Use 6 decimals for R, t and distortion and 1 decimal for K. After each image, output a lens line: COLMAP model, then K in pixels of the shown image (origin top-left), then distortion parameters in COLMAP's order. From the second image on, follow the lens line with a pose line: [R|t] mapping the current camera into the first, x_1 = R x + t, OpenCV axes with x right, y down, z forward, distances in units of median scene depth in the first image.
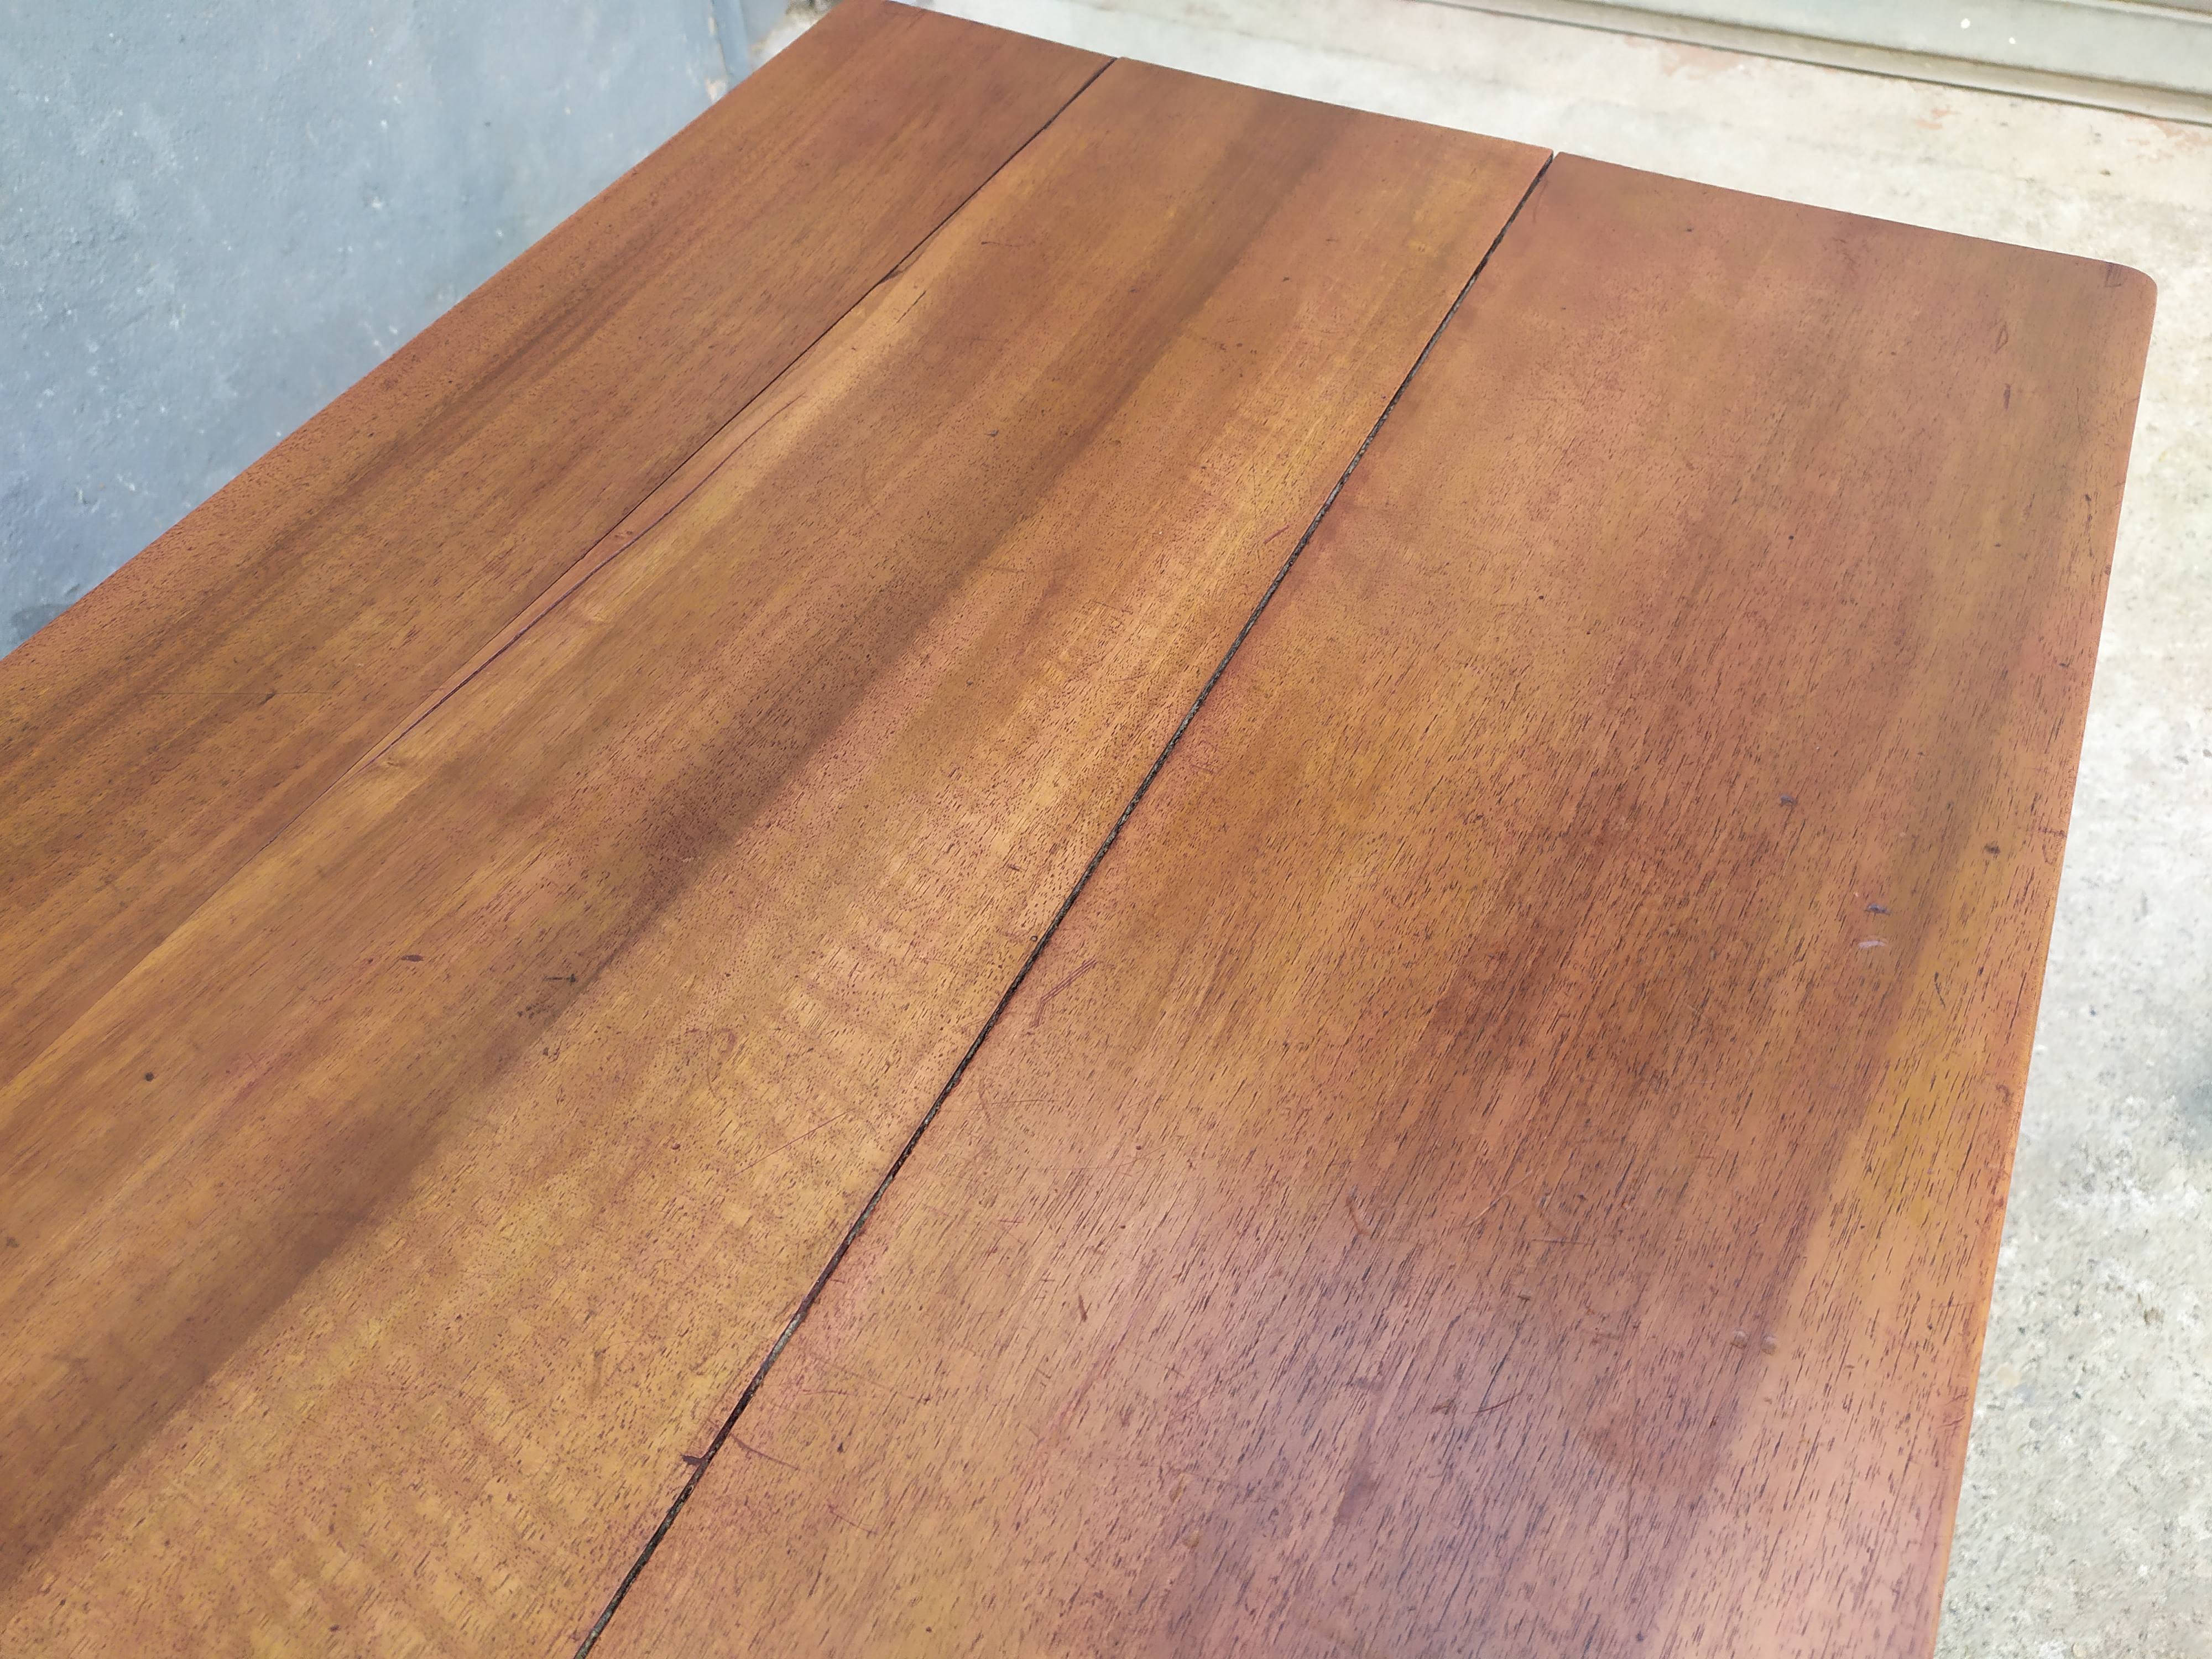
lens RADIAL K [[1651.3, 0, 1107.0], [0, 1651.3, 863.5], [0, 0, 1]] dist [0.003941, 0.002600]
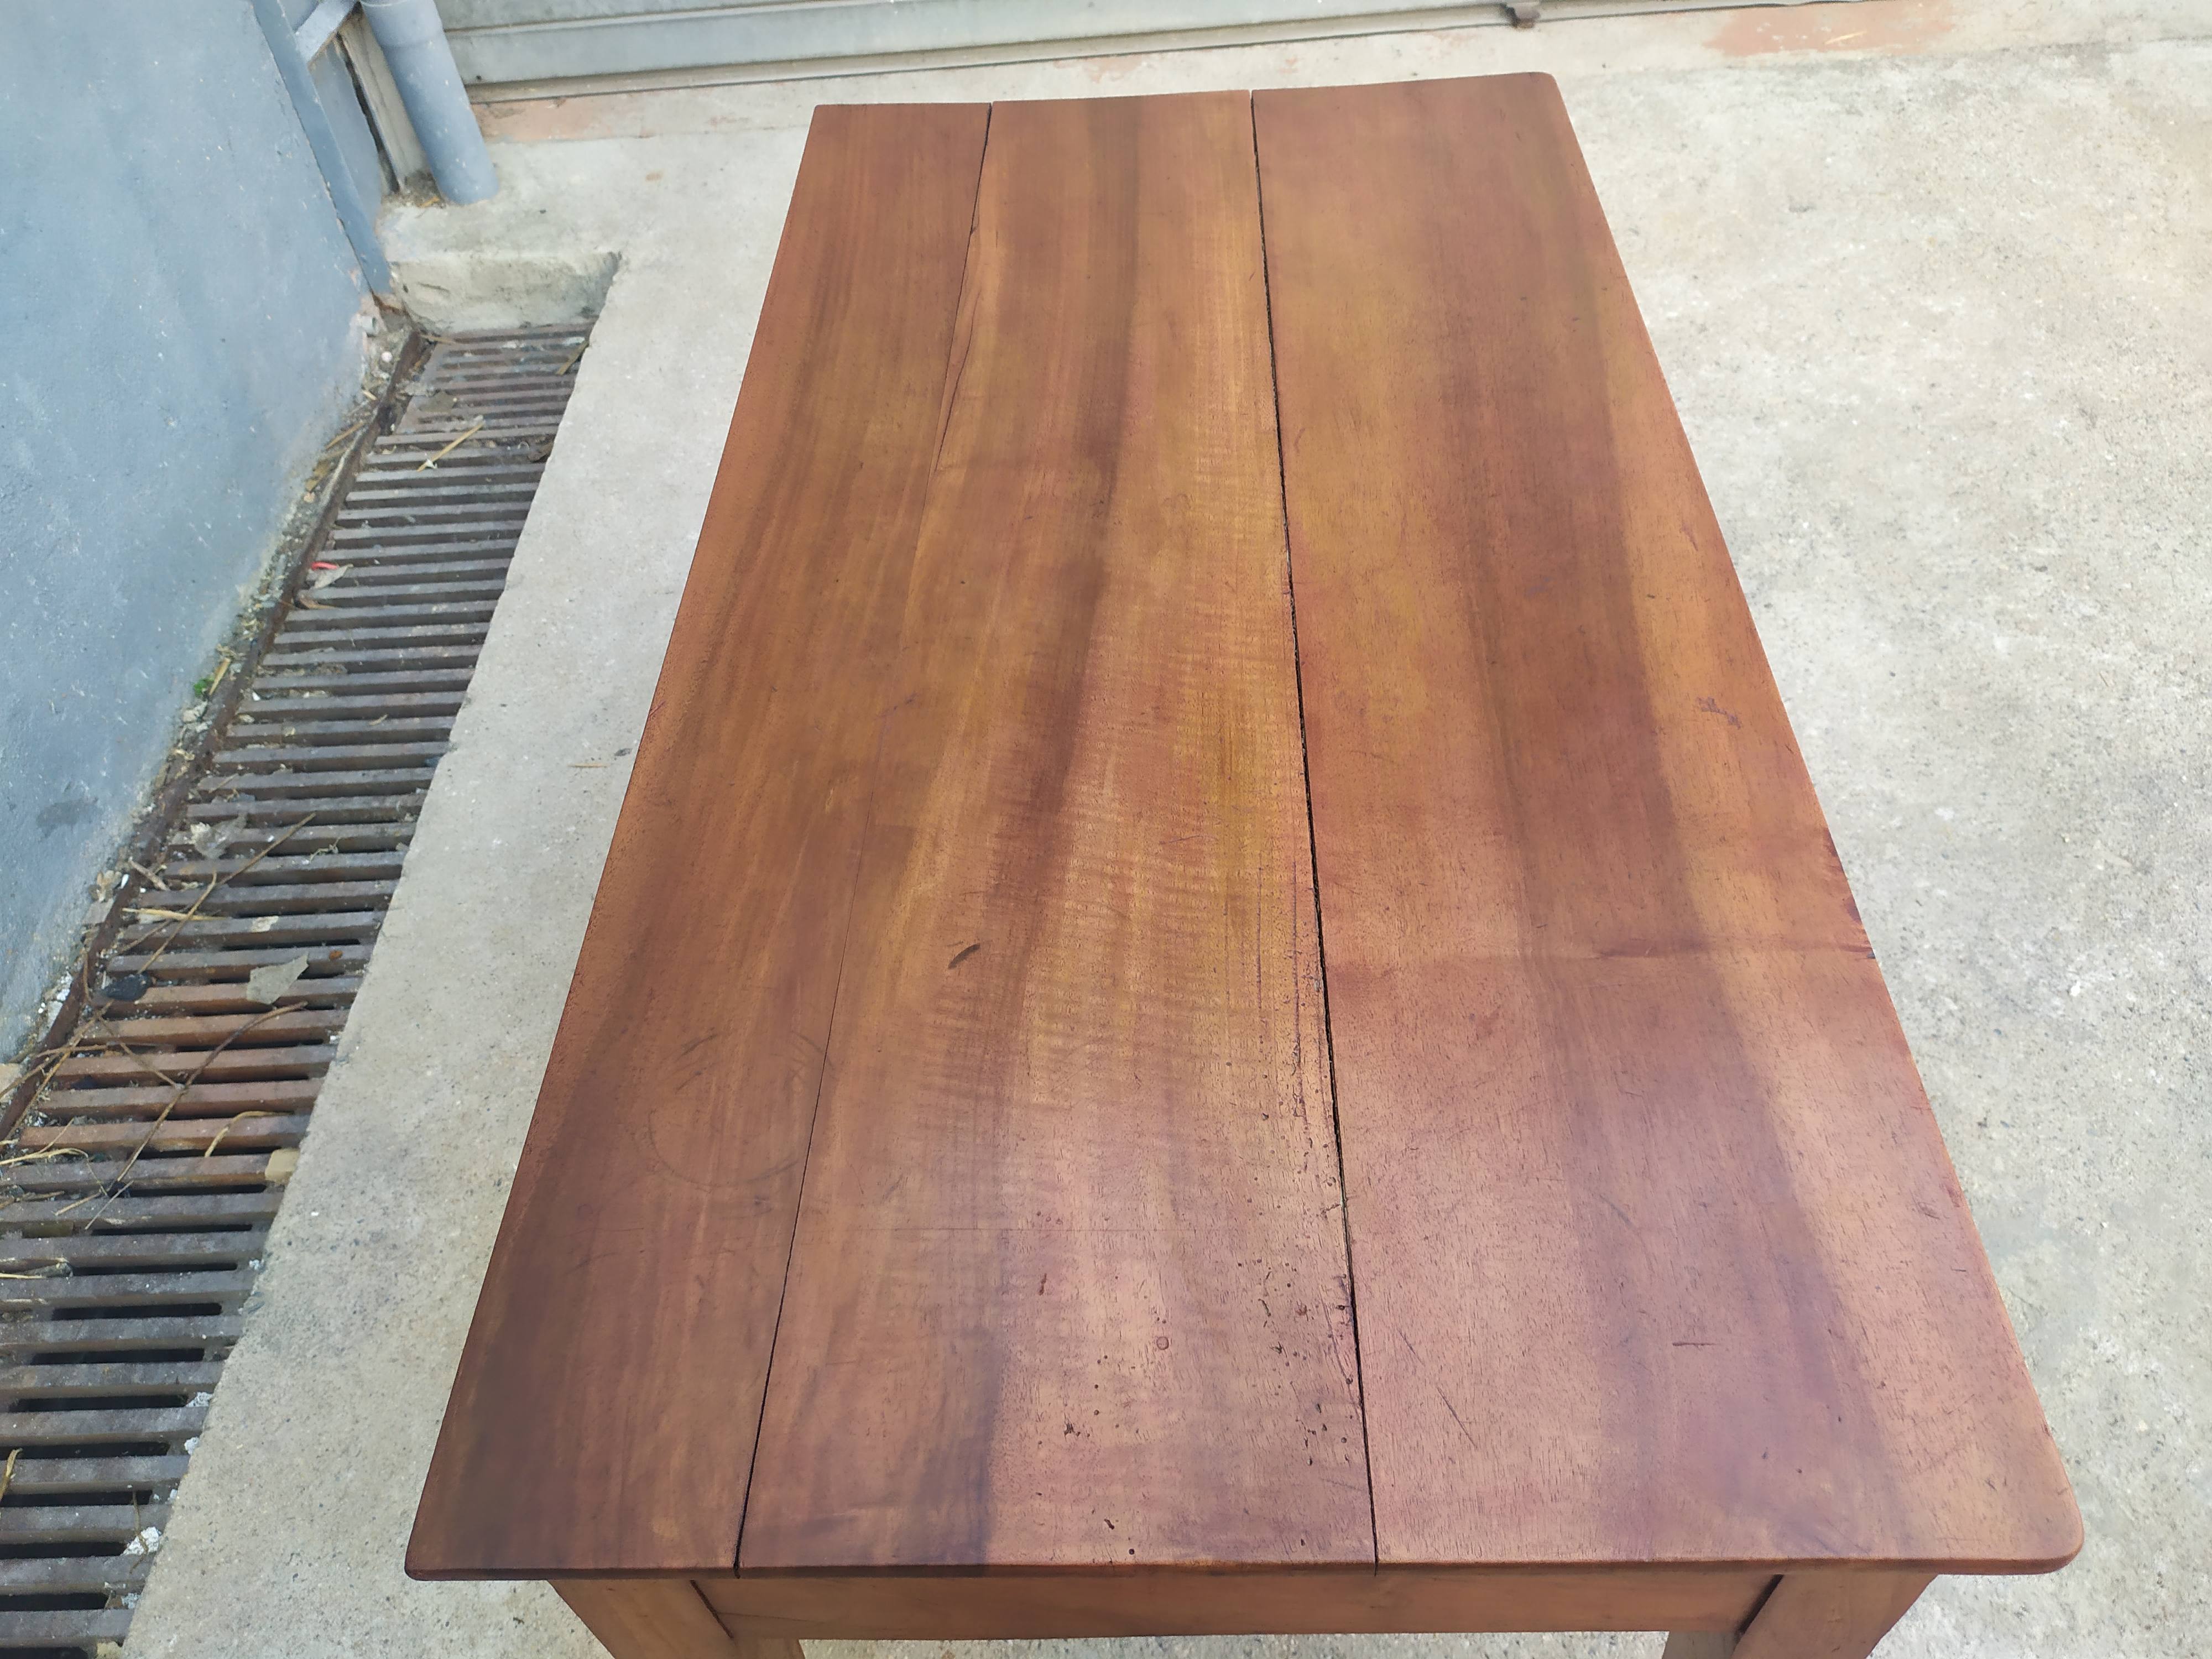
lens RADIAL K [[1662.8, 0, 1124.3], [0, 1662.8, 826.8], [0, 0, 1]] dist [0.071531, -0.091377]
pose [[0.900140, -0.343188, 0.268272, -0.824939], [0.360391, 0.932662, -0.016119, 0.413213], [-0.244676, 0.111193, 0.963208, -0.889406]]
